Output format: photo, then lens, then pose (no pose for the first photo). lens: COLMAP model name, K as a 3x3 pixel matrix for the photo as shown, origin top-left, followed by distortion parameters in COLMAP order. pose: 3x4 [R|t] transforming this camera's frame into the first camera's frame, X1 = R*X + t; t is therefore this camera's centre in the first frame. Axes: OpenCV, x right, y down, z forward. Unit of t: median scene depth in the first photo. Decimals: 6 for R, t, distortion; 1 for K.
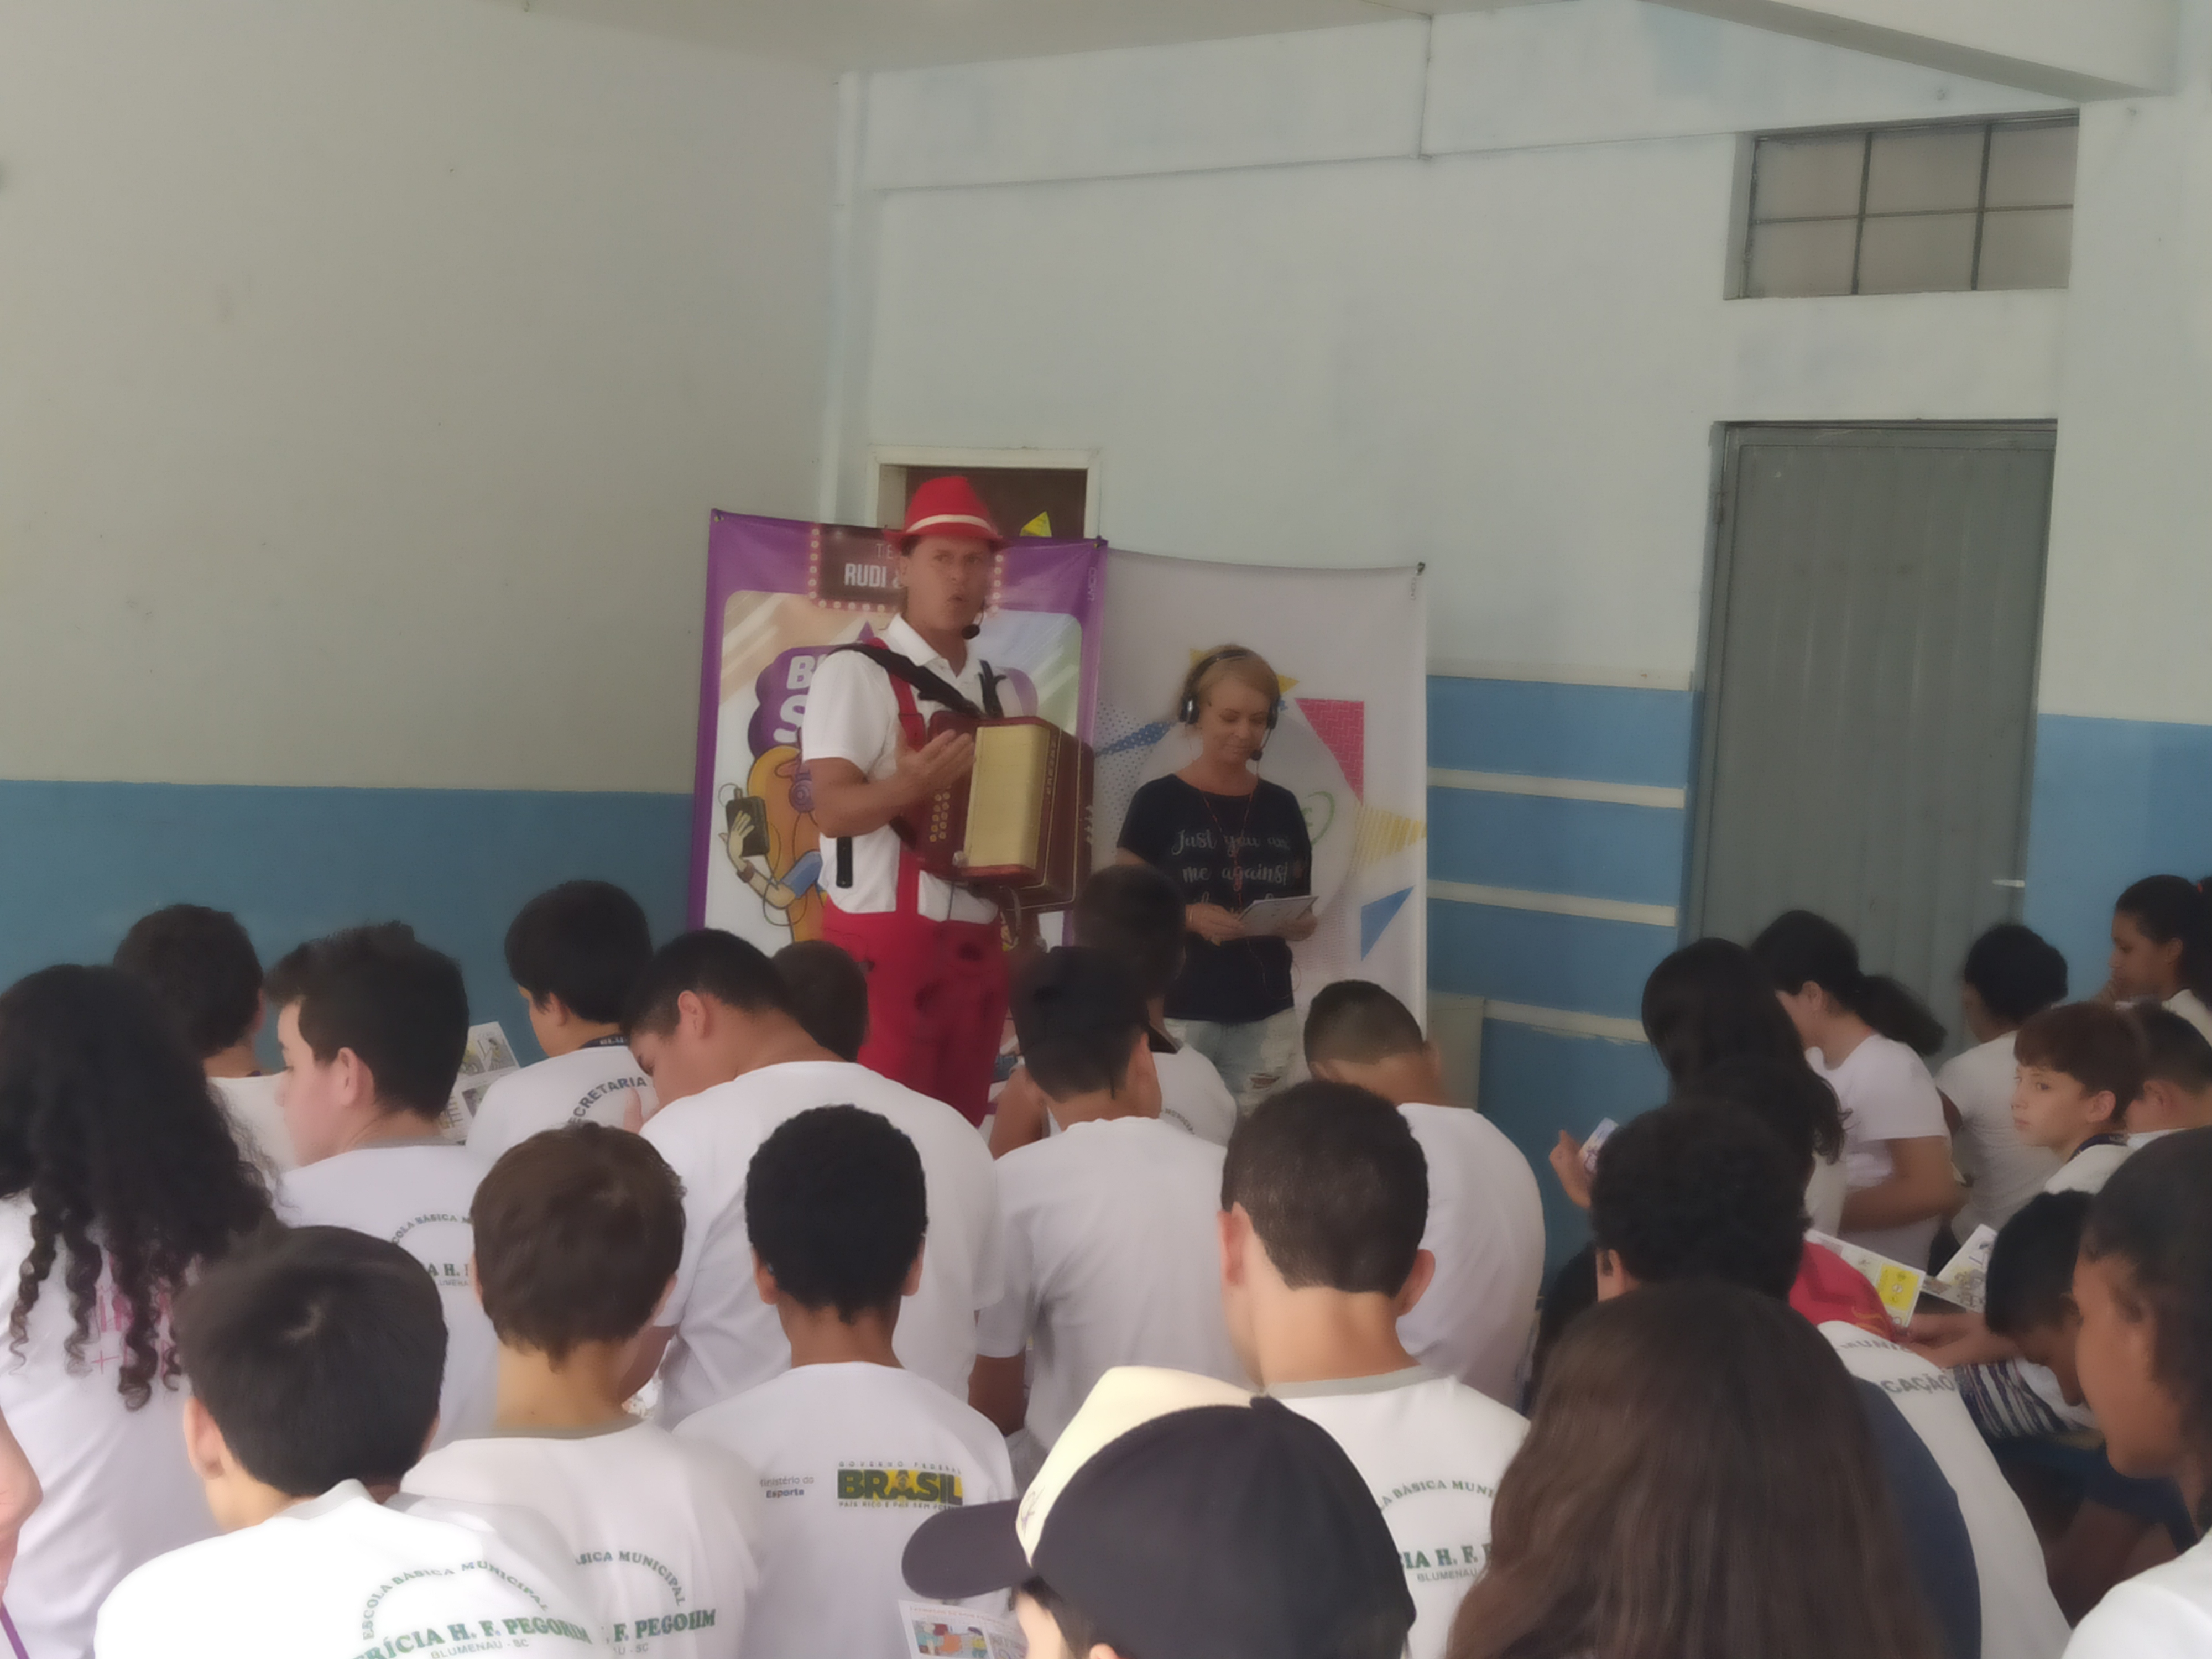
lens RADIAL K [[3995.5, 0, 1097.1], [0, 3995.5, 767.9], [0, 0, 1]] dist [0.146777, -0.418608]
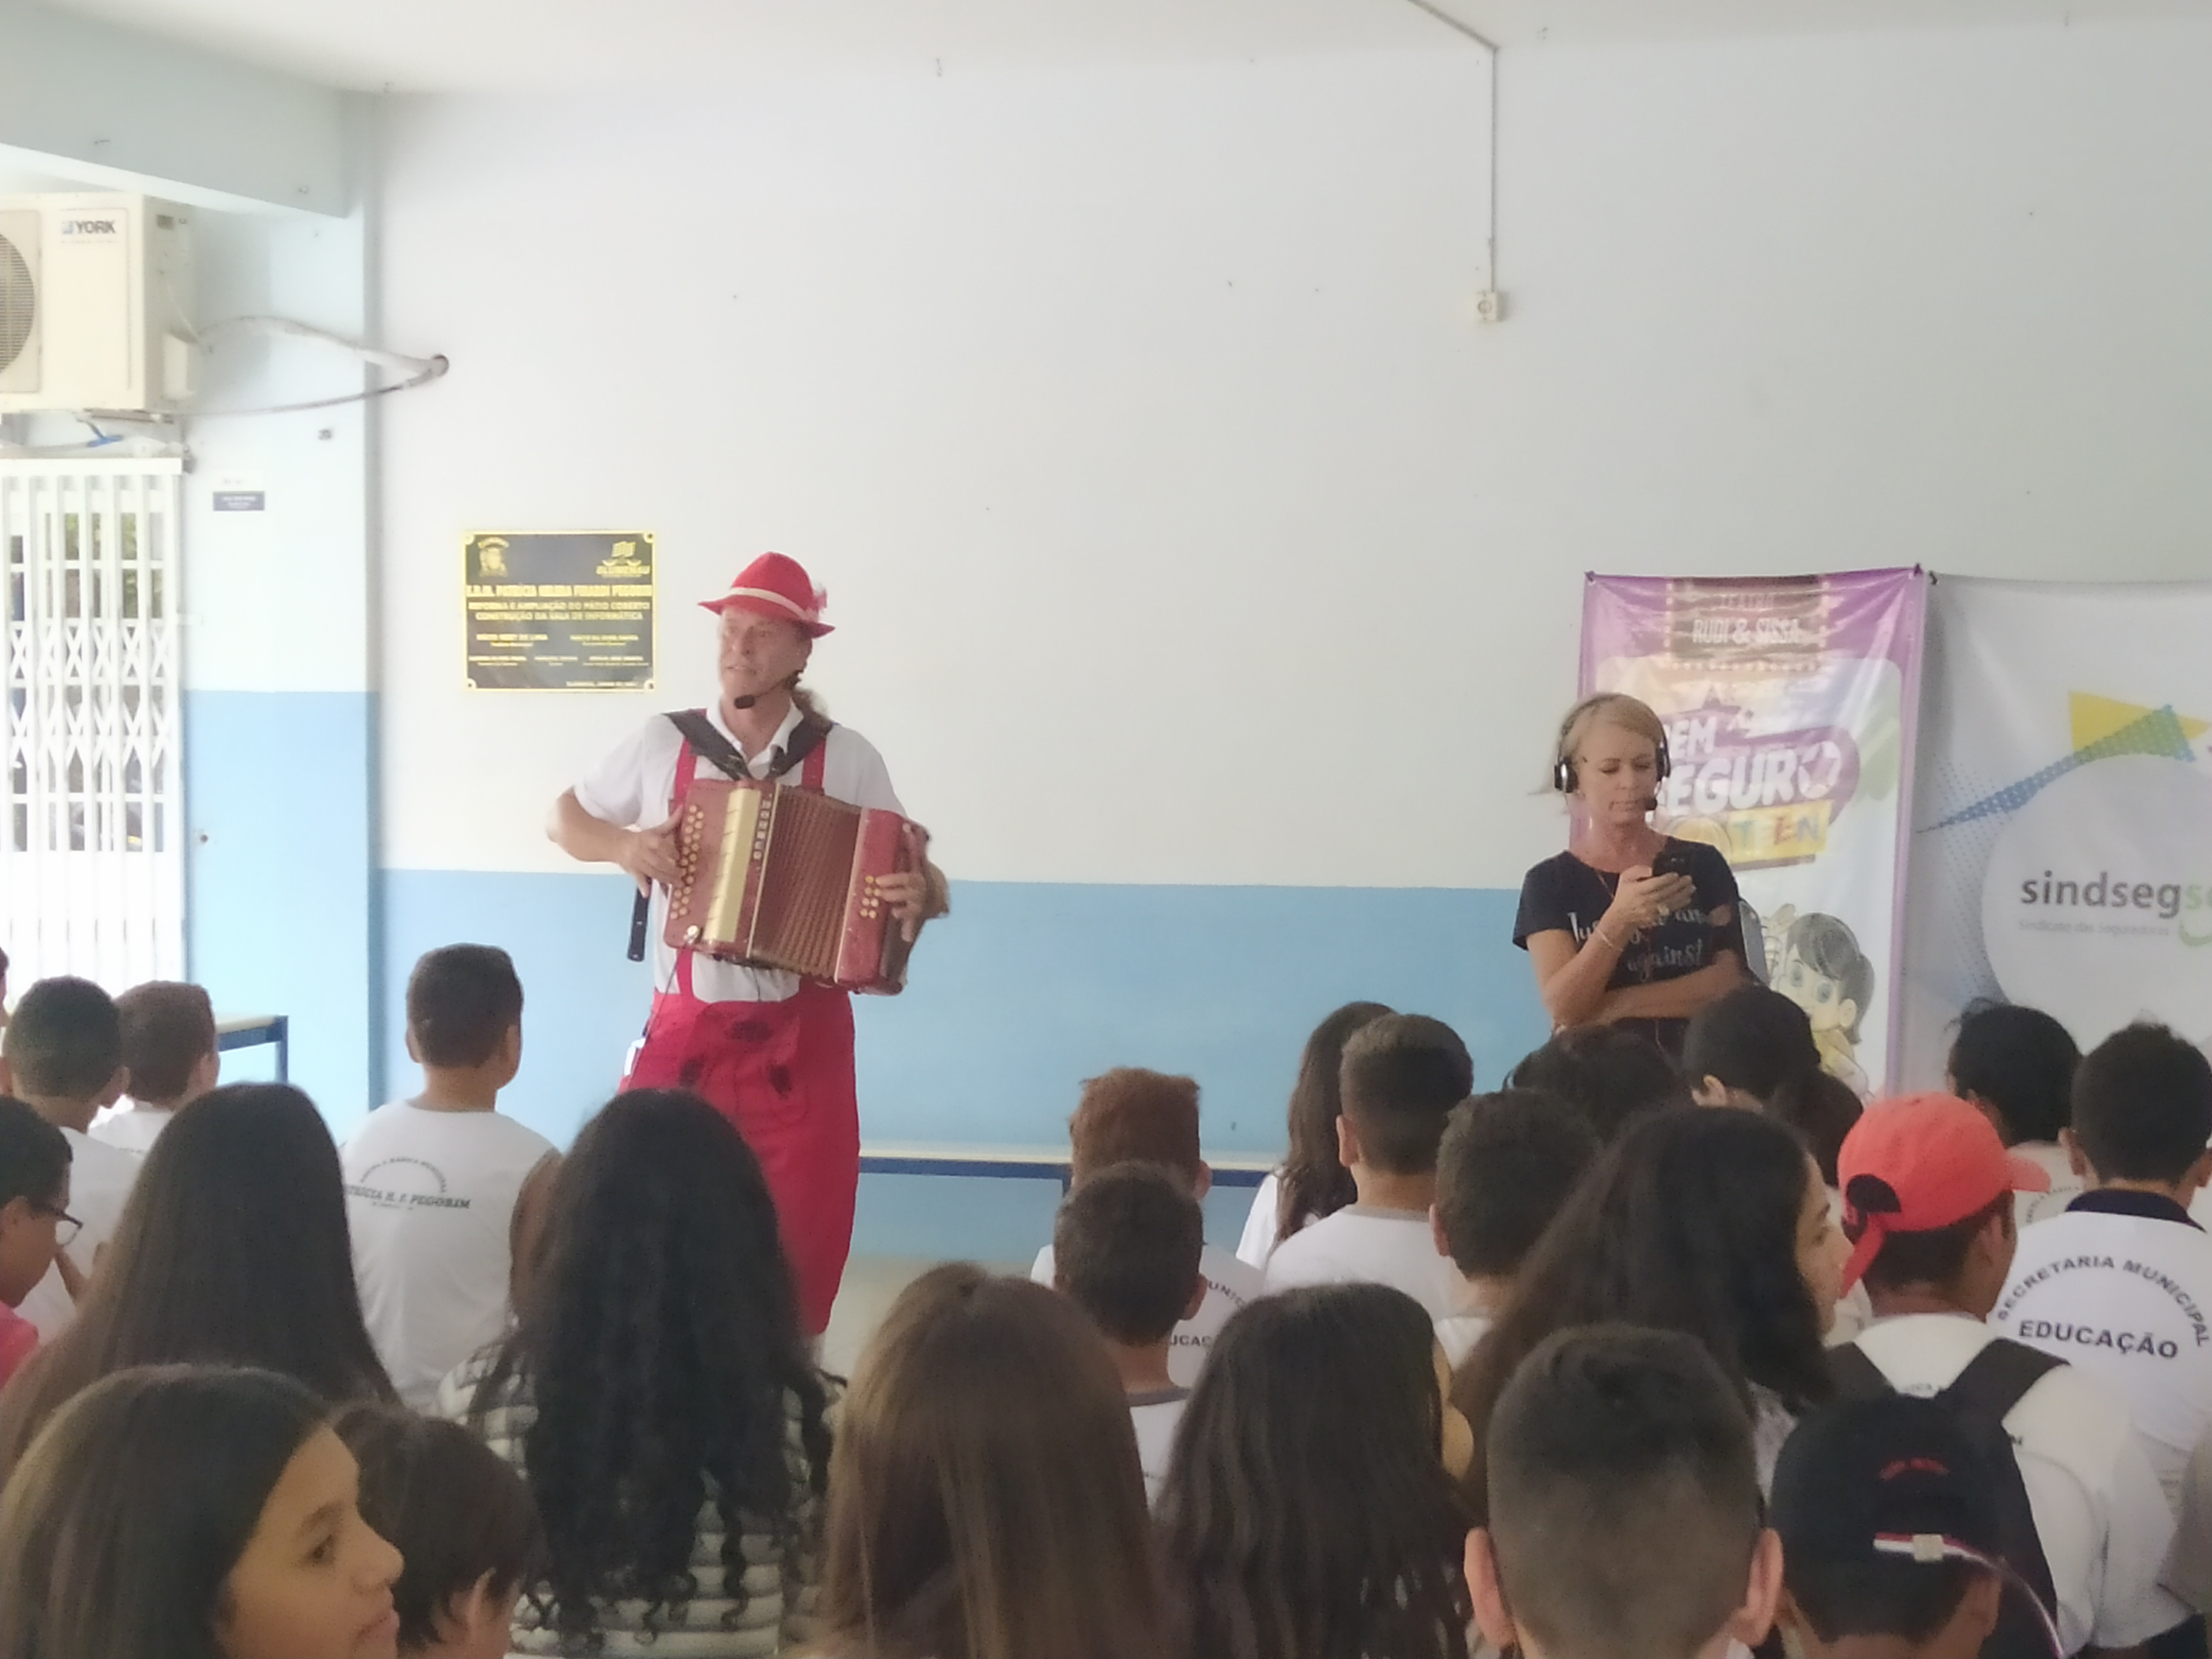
lens RADIAL K [[4287.9, 0, 1129.3], [0, 4287.9, 792.4], [0, 0, 1]] dist [0.234940, -1.398476]
pose [[0.527865, -0.038907, -0.848436, 0.681535], [0.005503, 0.999086, -0.042392, 0.027339], [0.849310, 0.017708, 0.527597, 0.384523]]
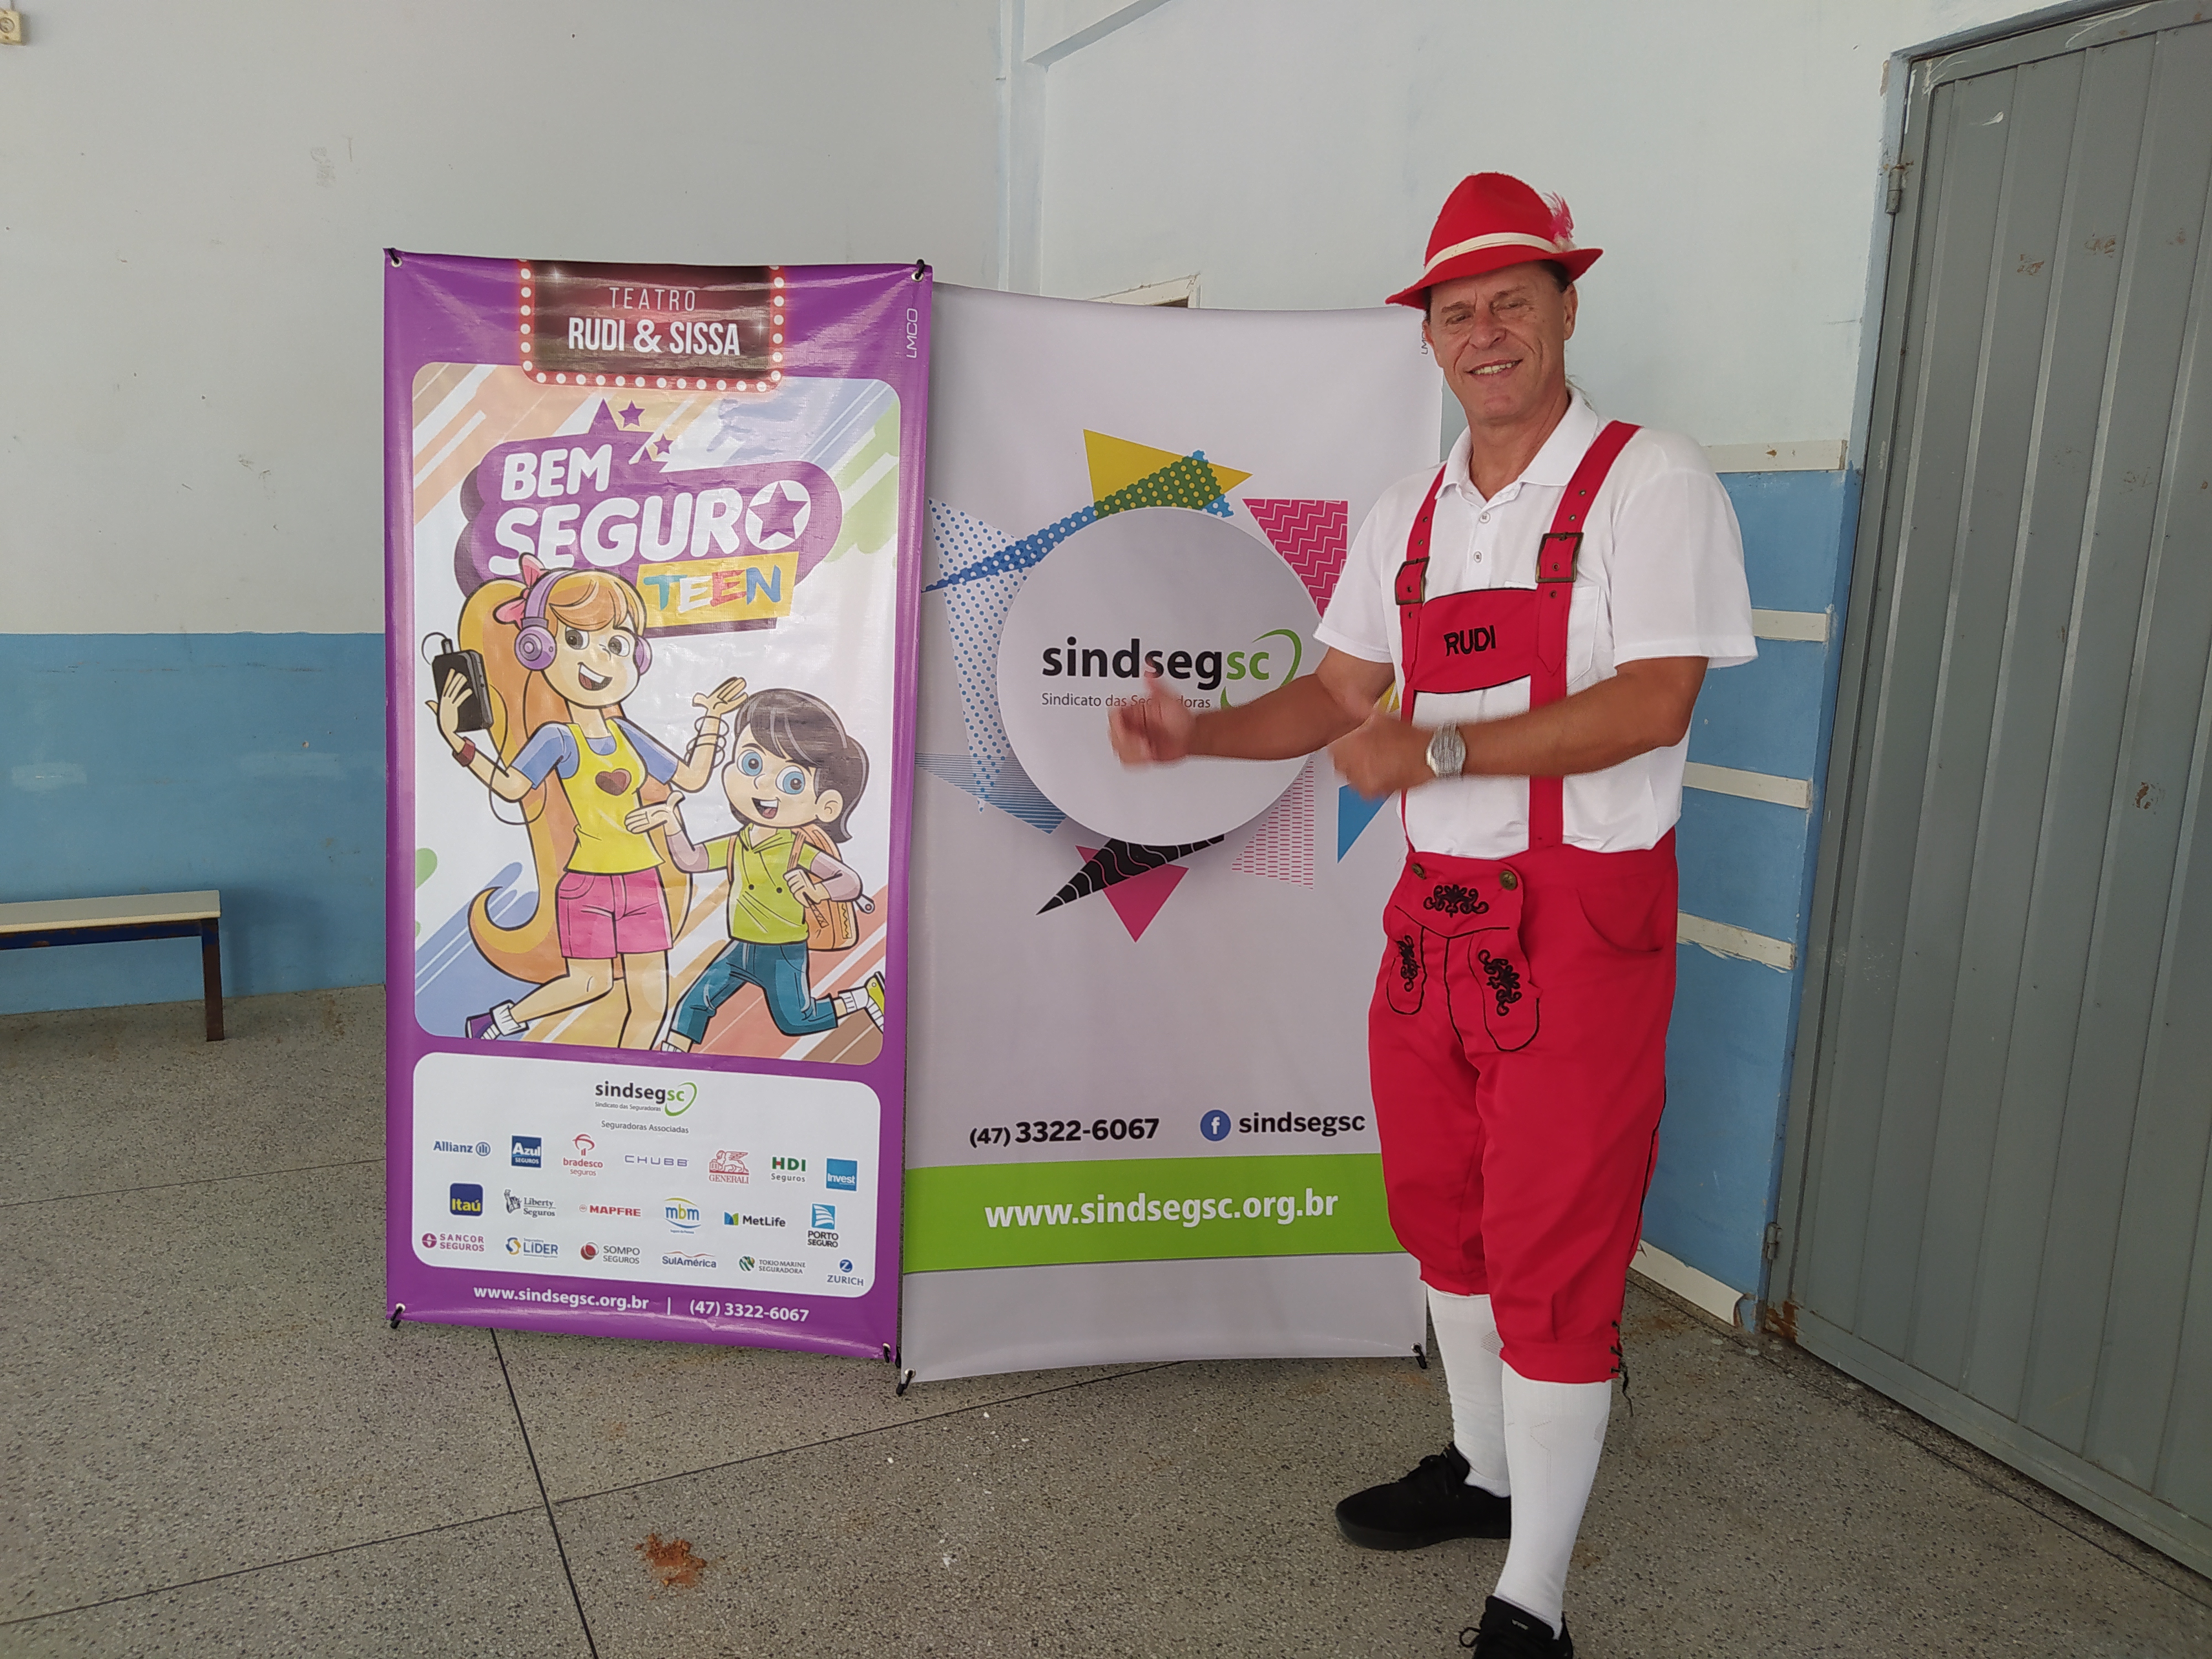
lens RADIAL K [[1693.8, 0, 1129.6], [0, 1693.8, 827.9], [0, 0, 1]] dist [0.128364, -0.218940]
pose [[0.967639, 0.011806, -0.252062, 0.111339], [0.020982, 0.991682, 0.126994, 0.001966], [0.251464, -0.128173, 0.959342, 0.716563]]
